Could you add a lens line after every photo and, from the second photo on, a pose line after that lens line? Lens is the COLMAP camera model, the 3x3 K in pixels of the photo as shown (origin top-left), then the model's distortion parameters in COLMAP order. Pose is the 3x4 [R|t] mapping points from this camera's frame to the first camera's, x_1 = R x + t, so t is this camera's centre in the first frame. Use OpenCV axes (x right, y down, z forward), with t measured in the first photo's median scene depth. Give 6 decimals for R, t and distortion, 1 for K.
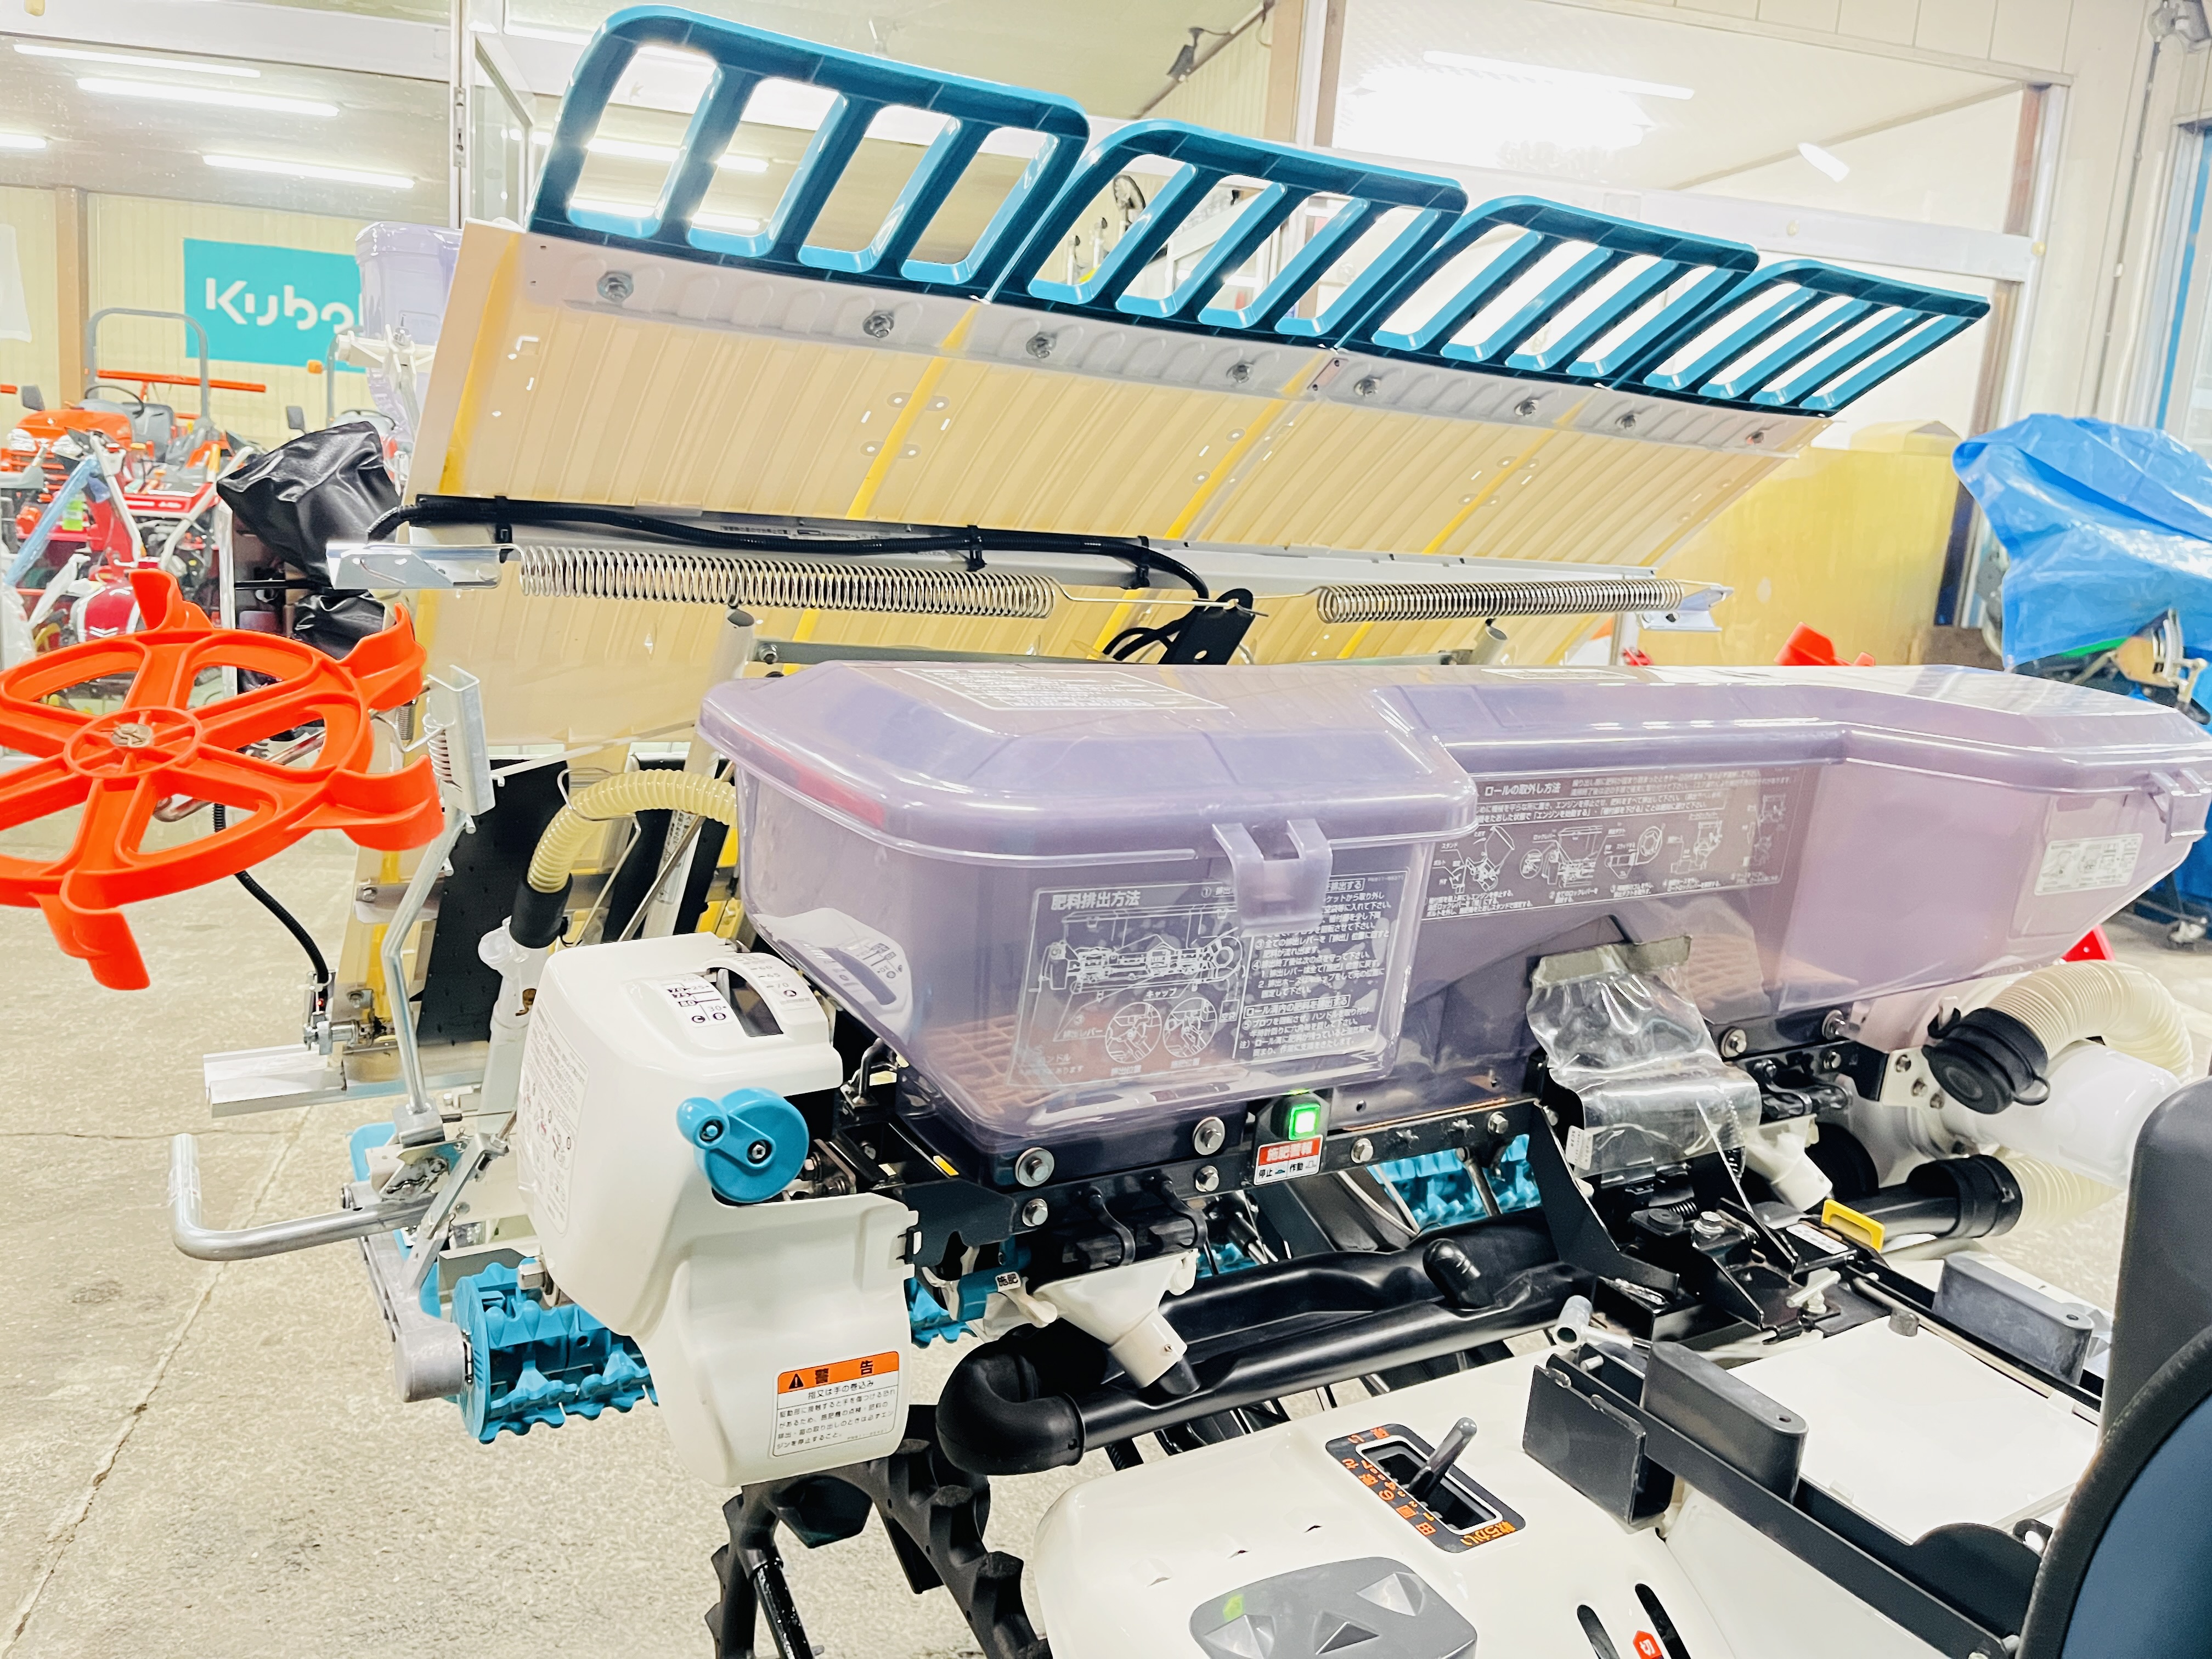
lens RADIAL K [[1653.7, 0, 1106.0], [0, 1653.7, 829.5], [0, 0, 1]] dist [0.030654, -0.067049]
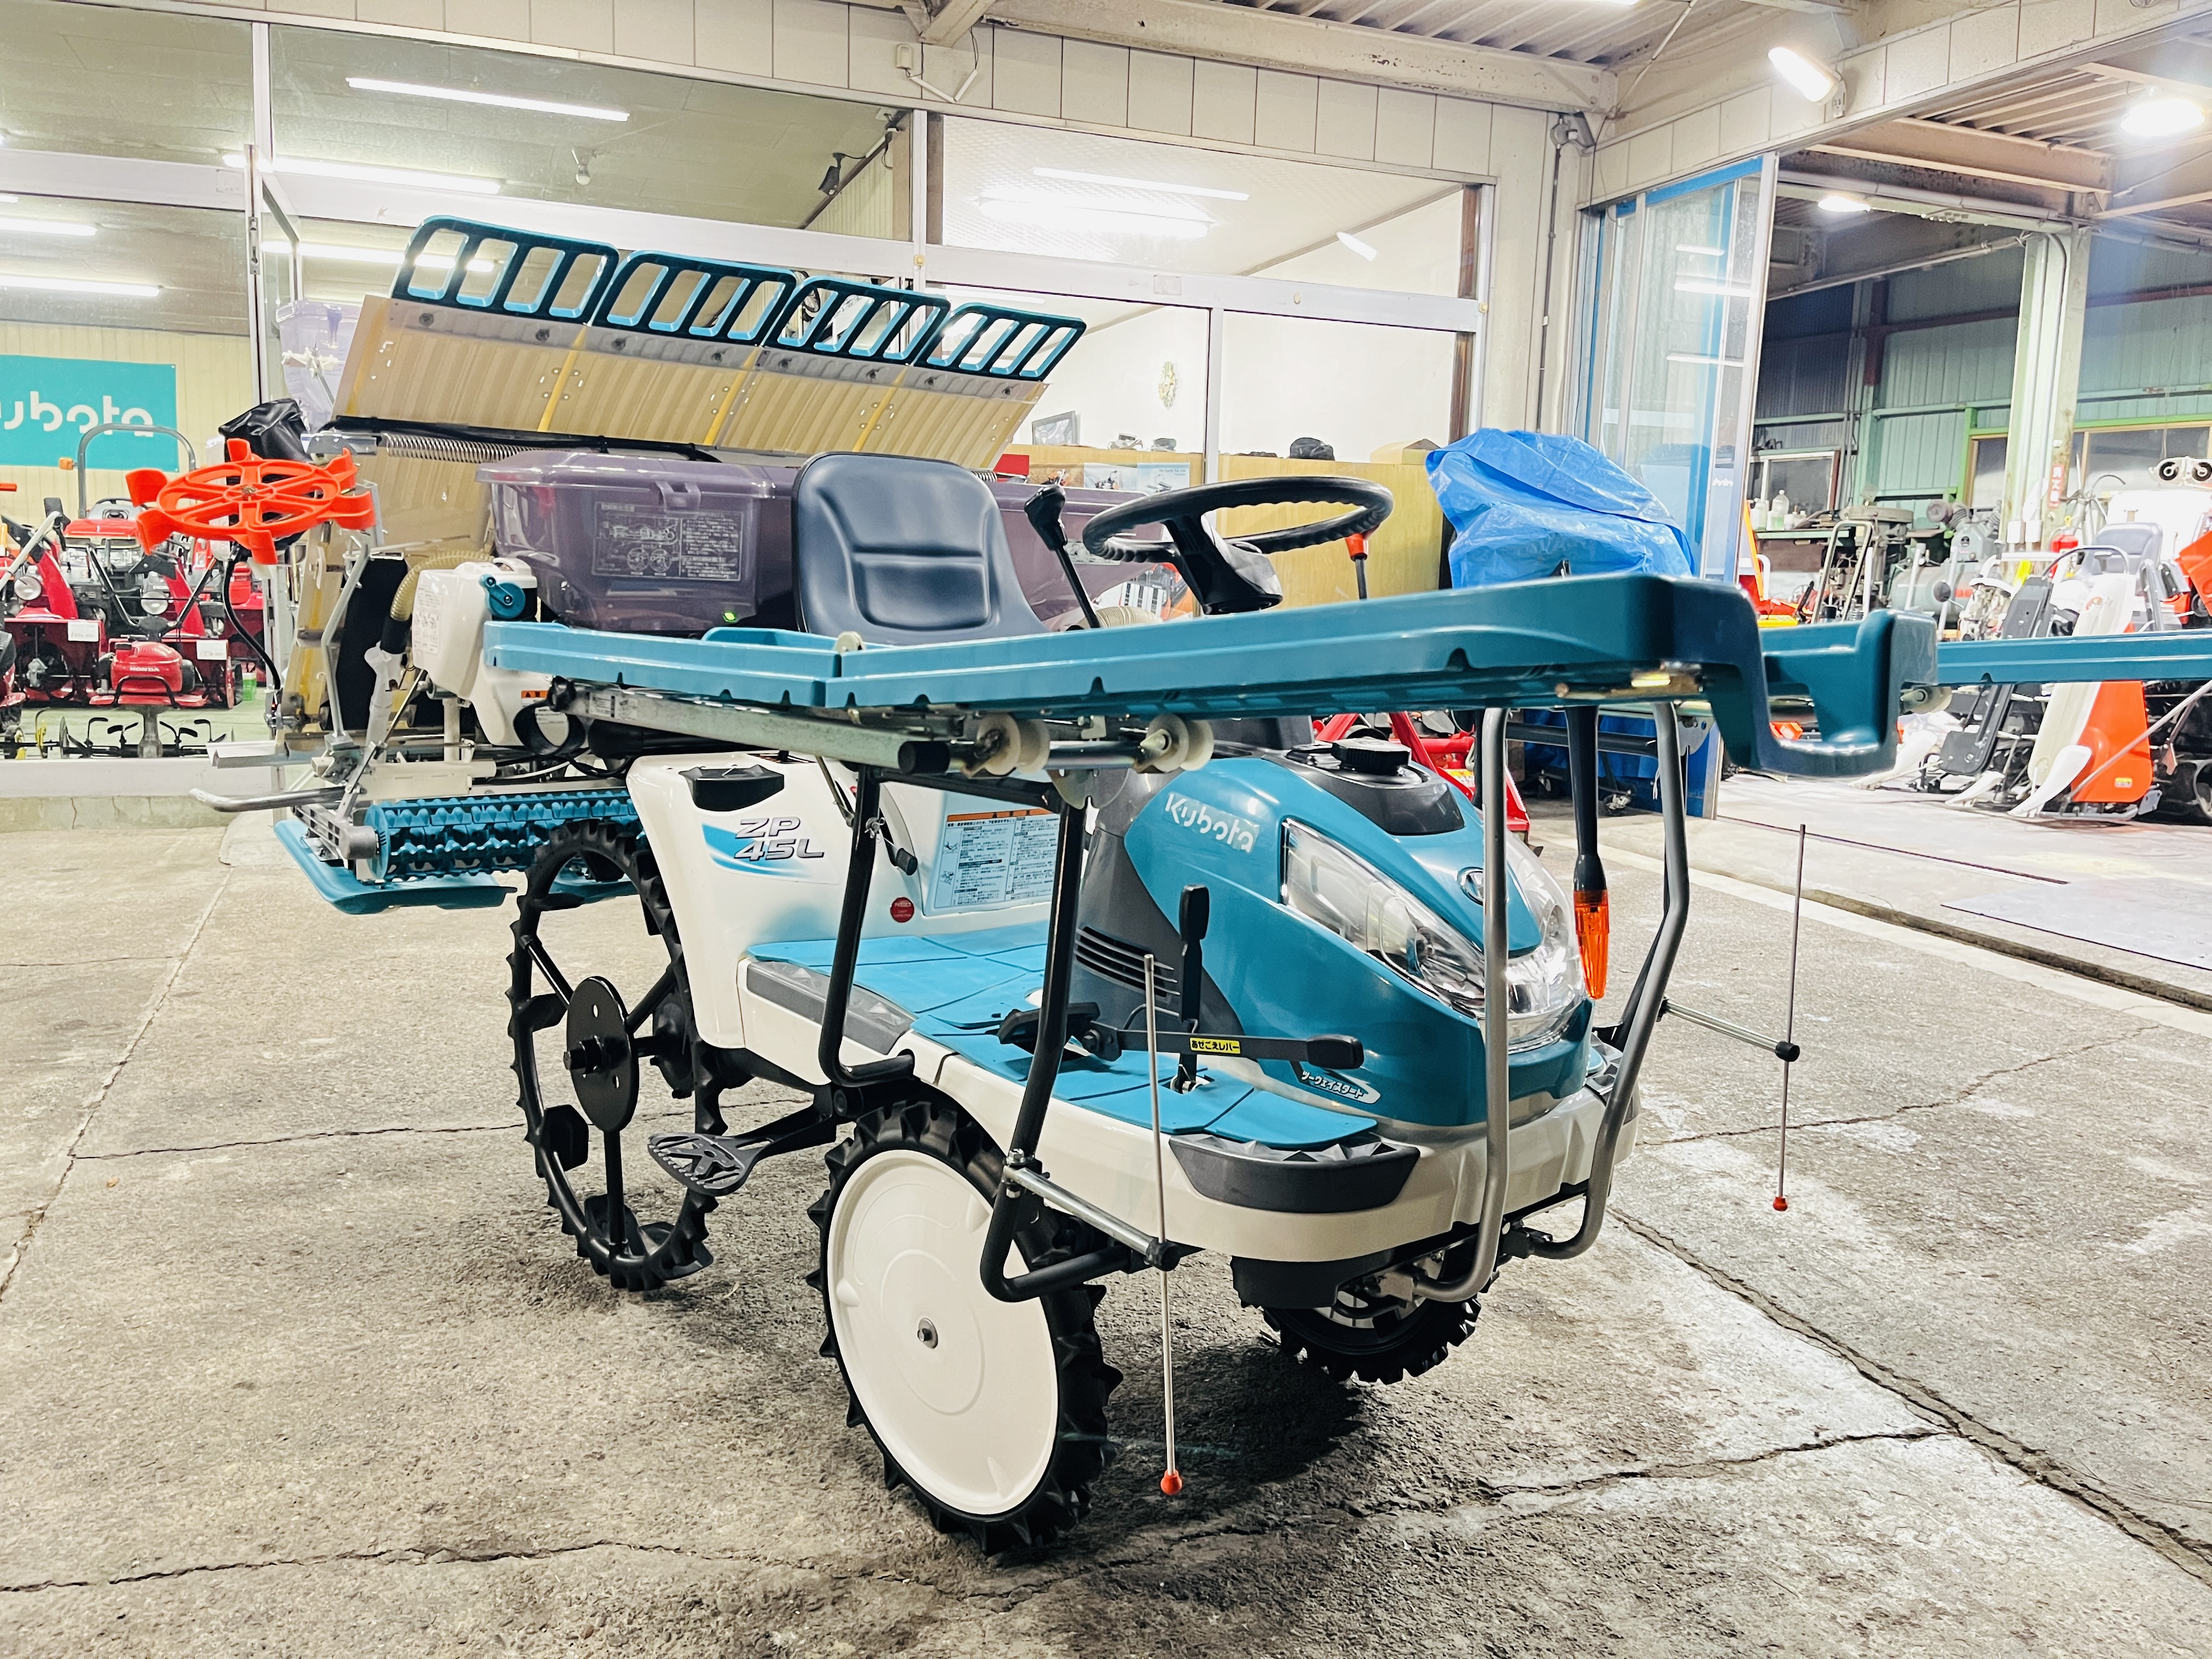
lens RADIAL K [[1591.8, 0, 1106.0], [0, 1591.8, 829.5], [0, 0, 1]] dist [0.067751, -0.111976]
pose [[0.987403, -0.071476, 0.141162, 0.067344], [0.076846, 0.996498, -0.032956, 0.127437], [-0.138312, 0.043389, 0.989438, -0.320540]]
